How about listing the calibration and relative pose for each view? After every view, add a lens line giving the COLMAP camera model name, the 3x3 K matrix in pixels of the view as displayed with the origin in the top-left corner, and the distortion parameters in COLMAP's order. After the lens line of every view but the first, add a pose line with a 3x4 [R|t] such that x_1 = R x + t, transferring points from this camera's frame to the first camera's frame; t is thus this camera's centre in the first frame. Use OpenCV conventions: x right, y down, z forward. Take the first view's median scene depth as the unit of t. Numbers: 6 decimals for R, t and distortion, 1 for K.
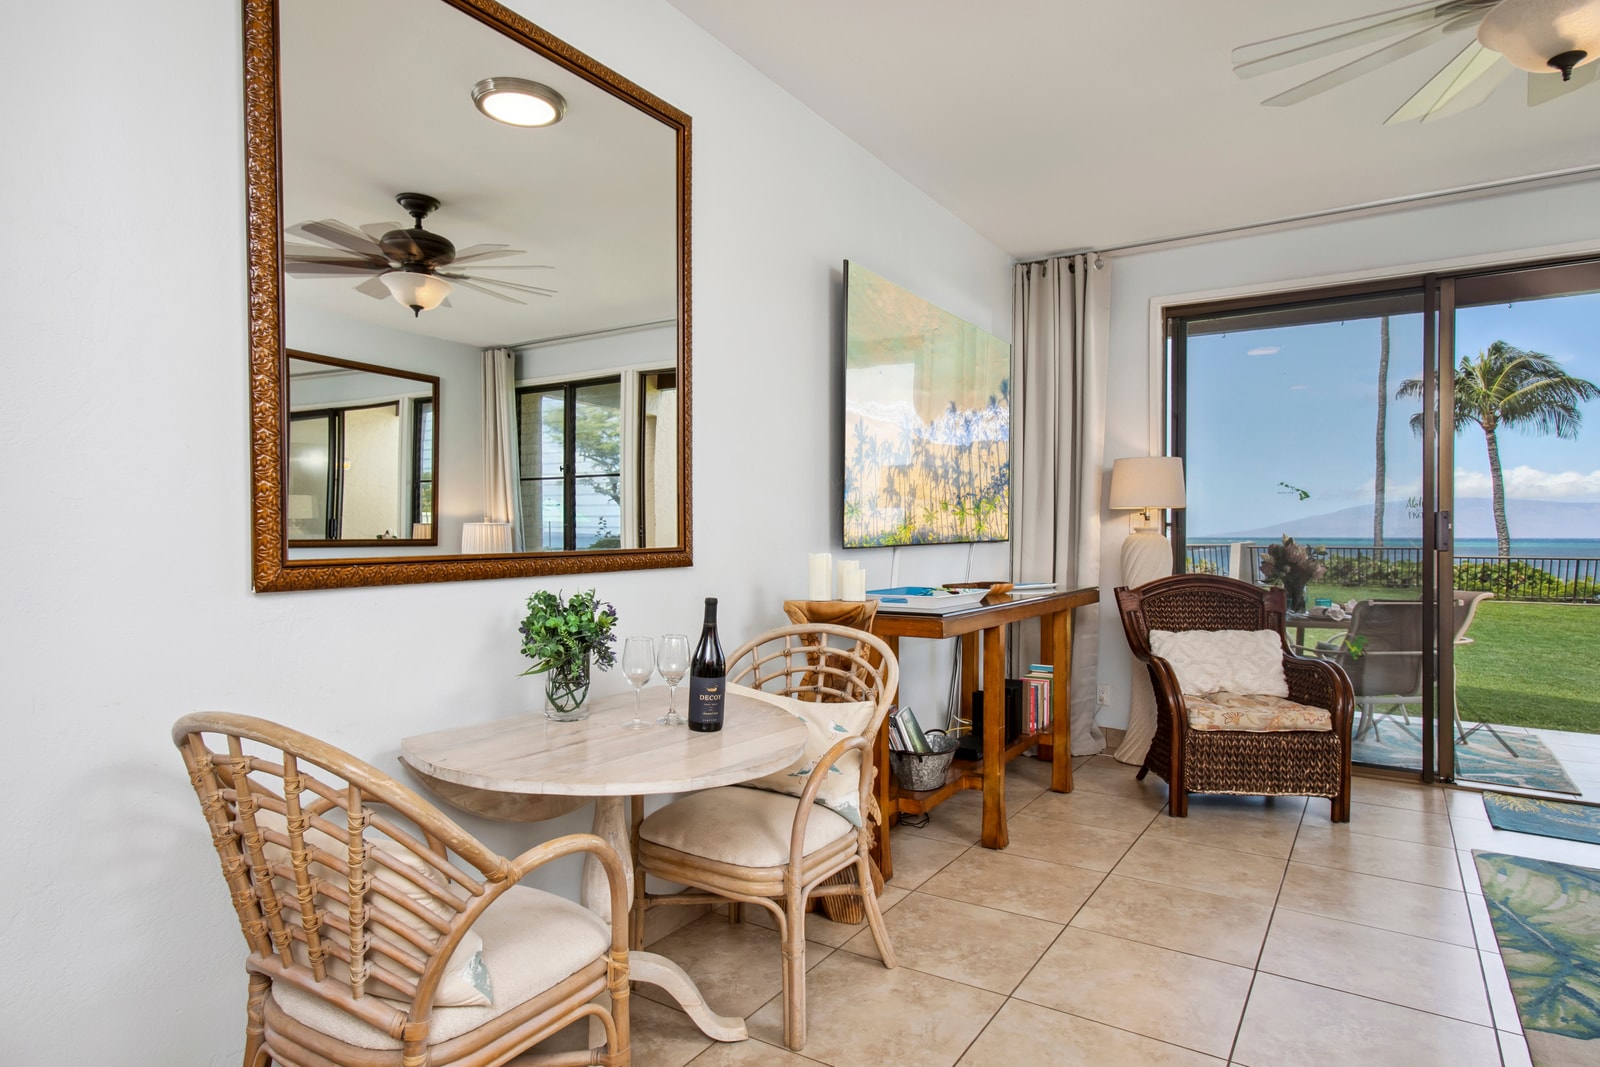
lens RADIAL K [[915.0, 0, 793.8], [0, 915.0, 534.1], [0, 0, 1]] dist [0.026677, -0.001453]
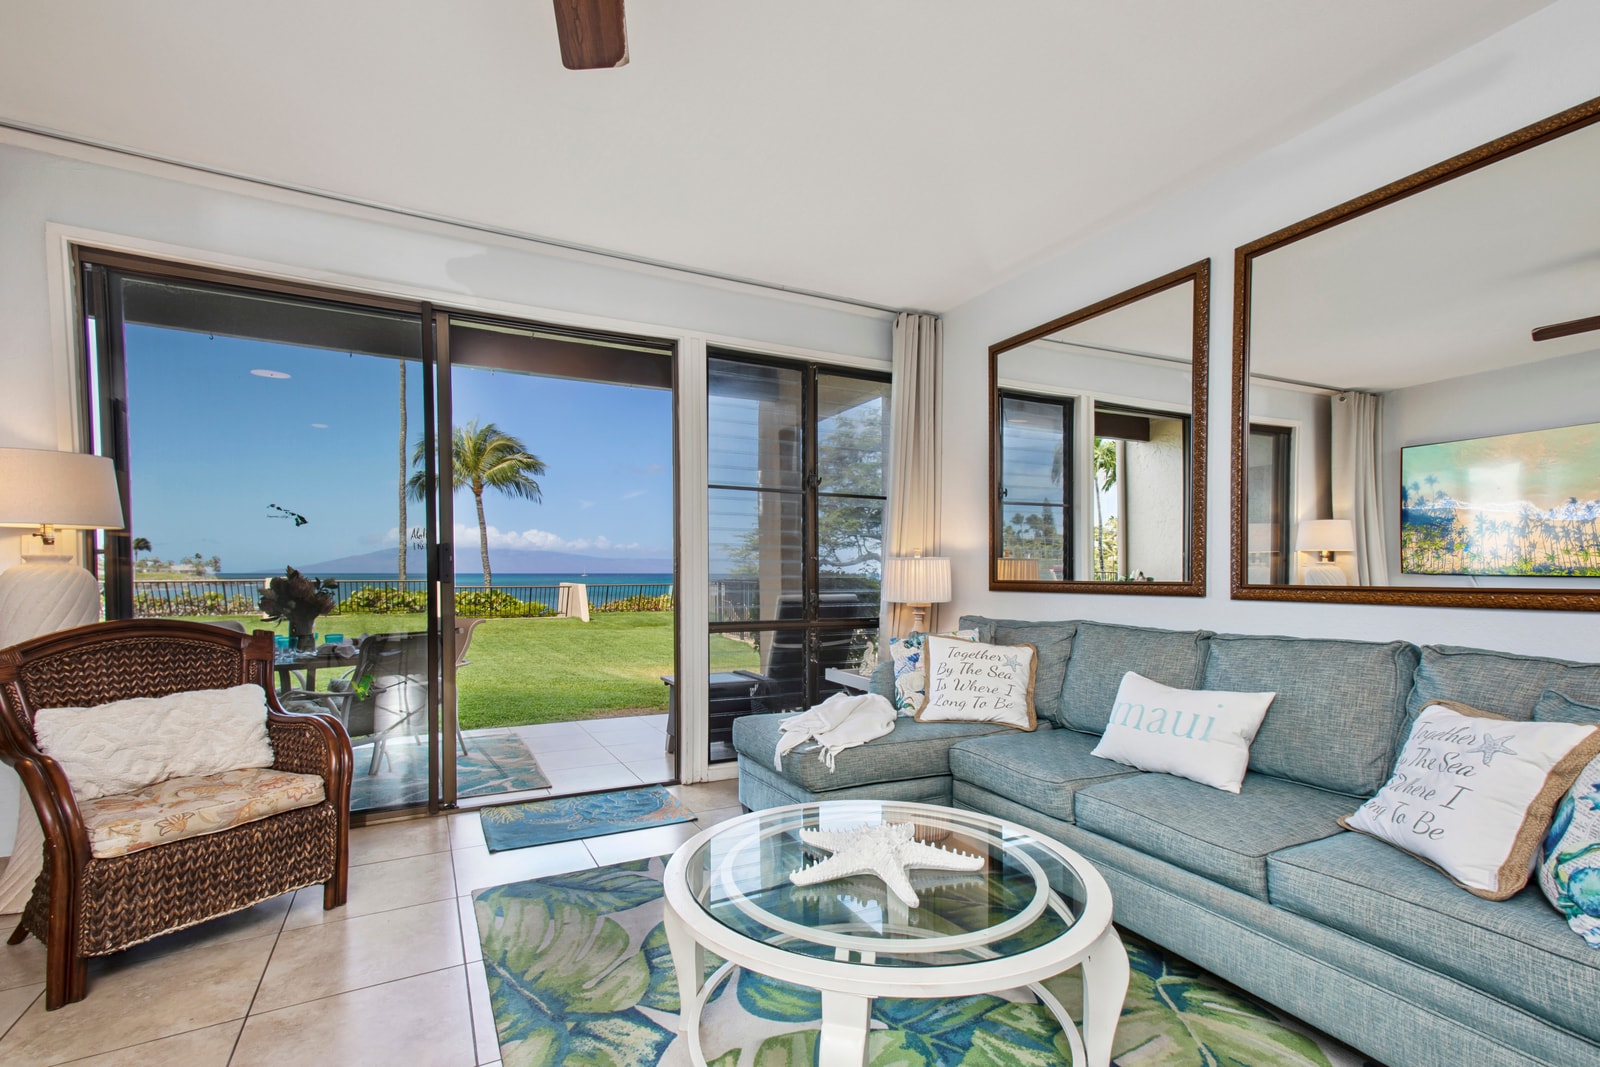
lens RADIAL K [[740.2, 0, 798.1], [0, 740.2, 591.9], [0, 0, 1]] dist [0.002507, 0.022141]
pose [[0.497073, -0.026640, 0.867299, 0.198624], [0.002148, 0.999563, 0.029472, 0.006451], [-0.867706, -0.012787, 0.496914, 0.274424]]
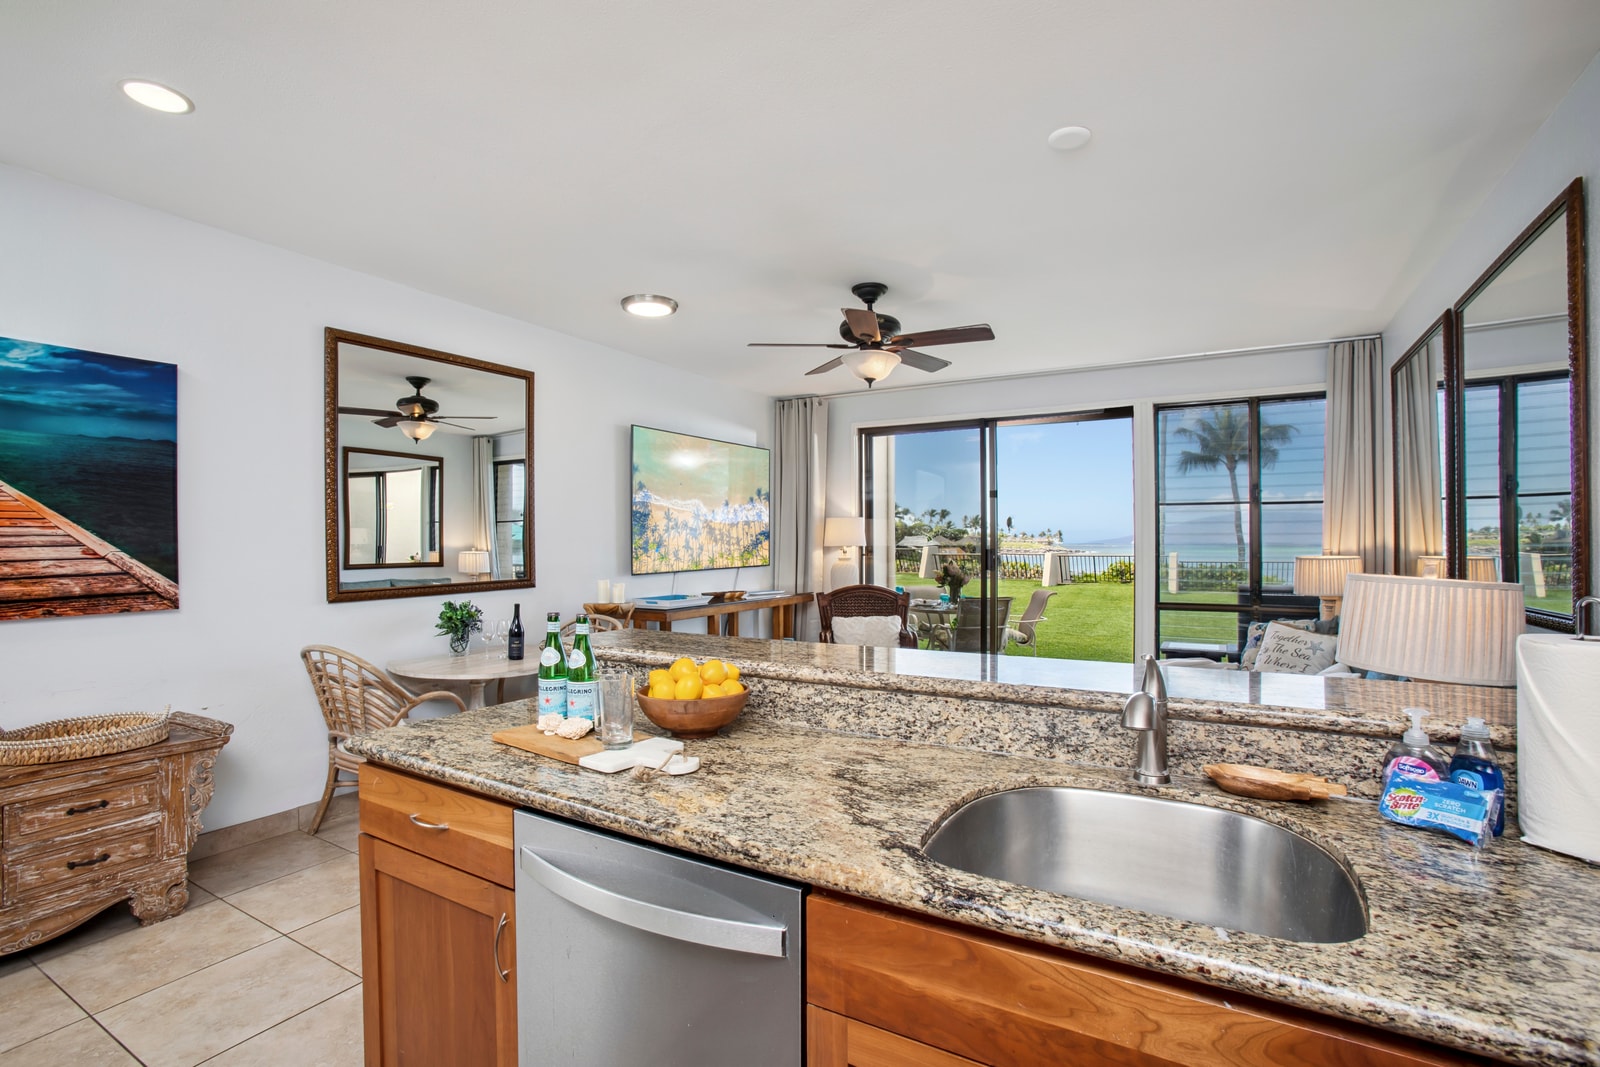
lens RADIAL K [[749.5, 0, 803.4], [0, 749.5, 538.2], [0, 0, 1]] dist [-0.078964, 0.029623]
pose [[0.998588, -0.008129, 0.052490, 0.266142], [0.008505, 0.999940, -0.006946, -0.038546], [-0.052430, 0.007382, 0.998597, -0.458784]]
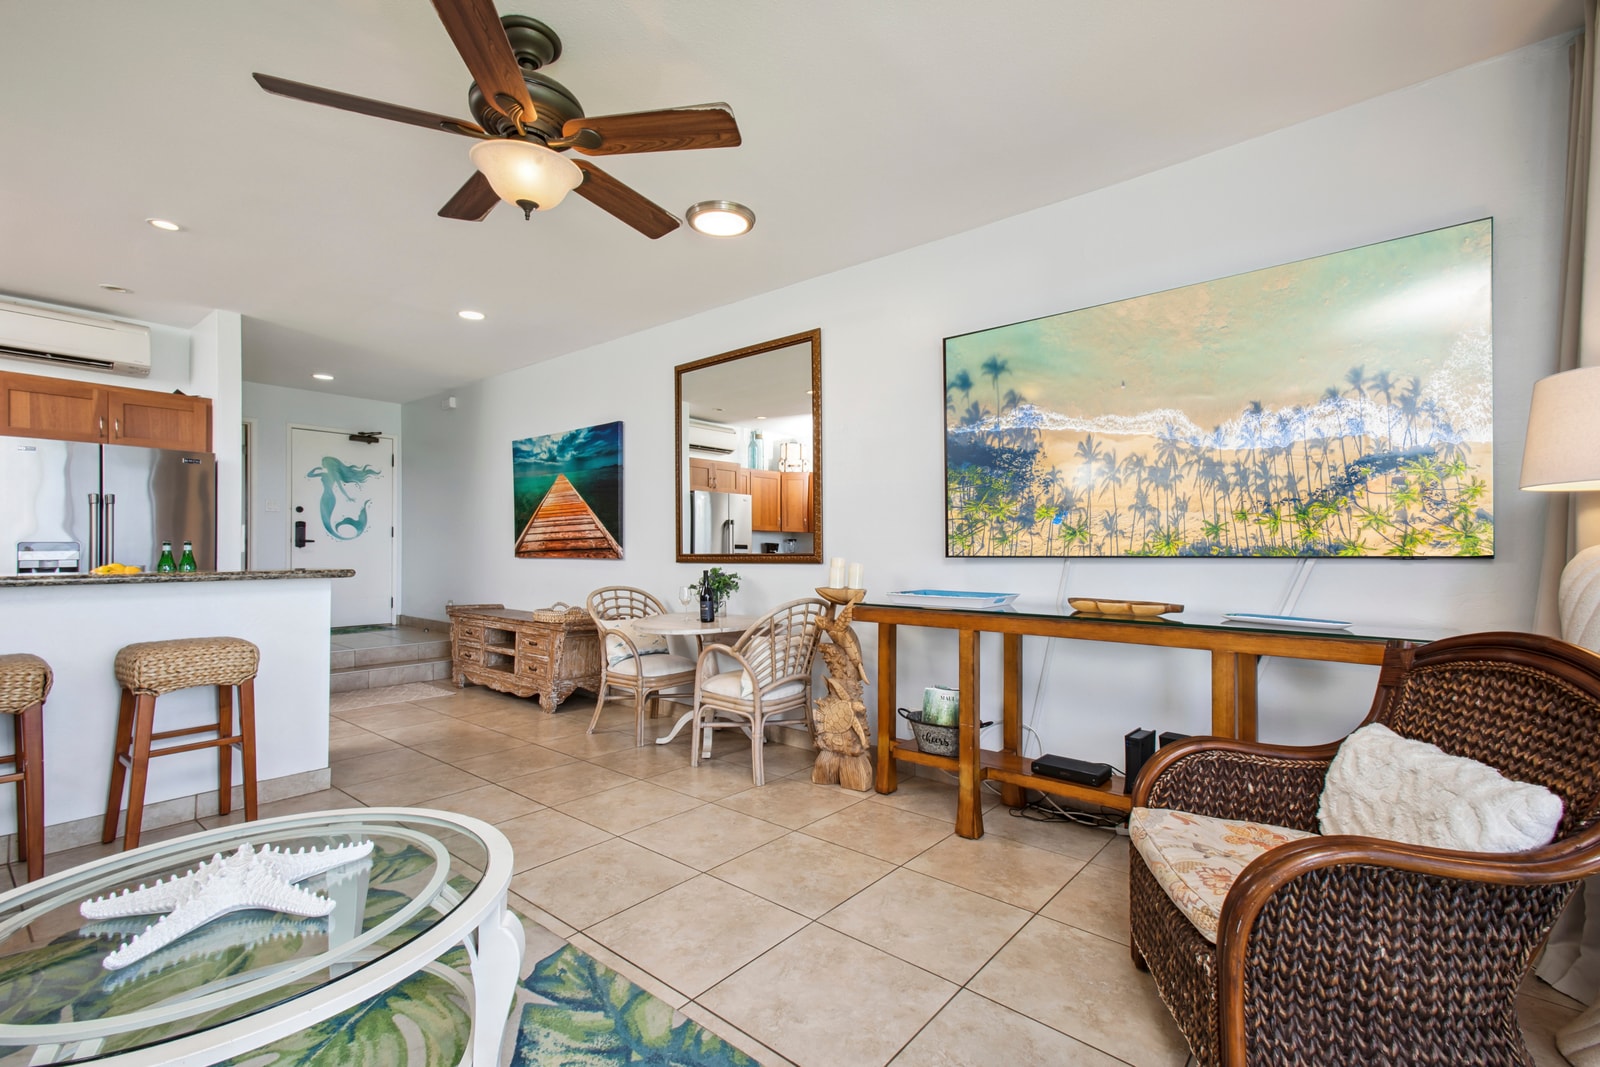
lens RADIAL K [[715.8, 0, 798.5], [0, 715.8, 544.0], [0, 0, 1]] dist [0.017697, 0.000300]
pose [[-0.125813, -0.010545, -0.991998, 0.891097], [-0.004745, 0.999938, -0.010028, 0.006760], [0.992043, 0.003445, -0.125855, 0.748316]]
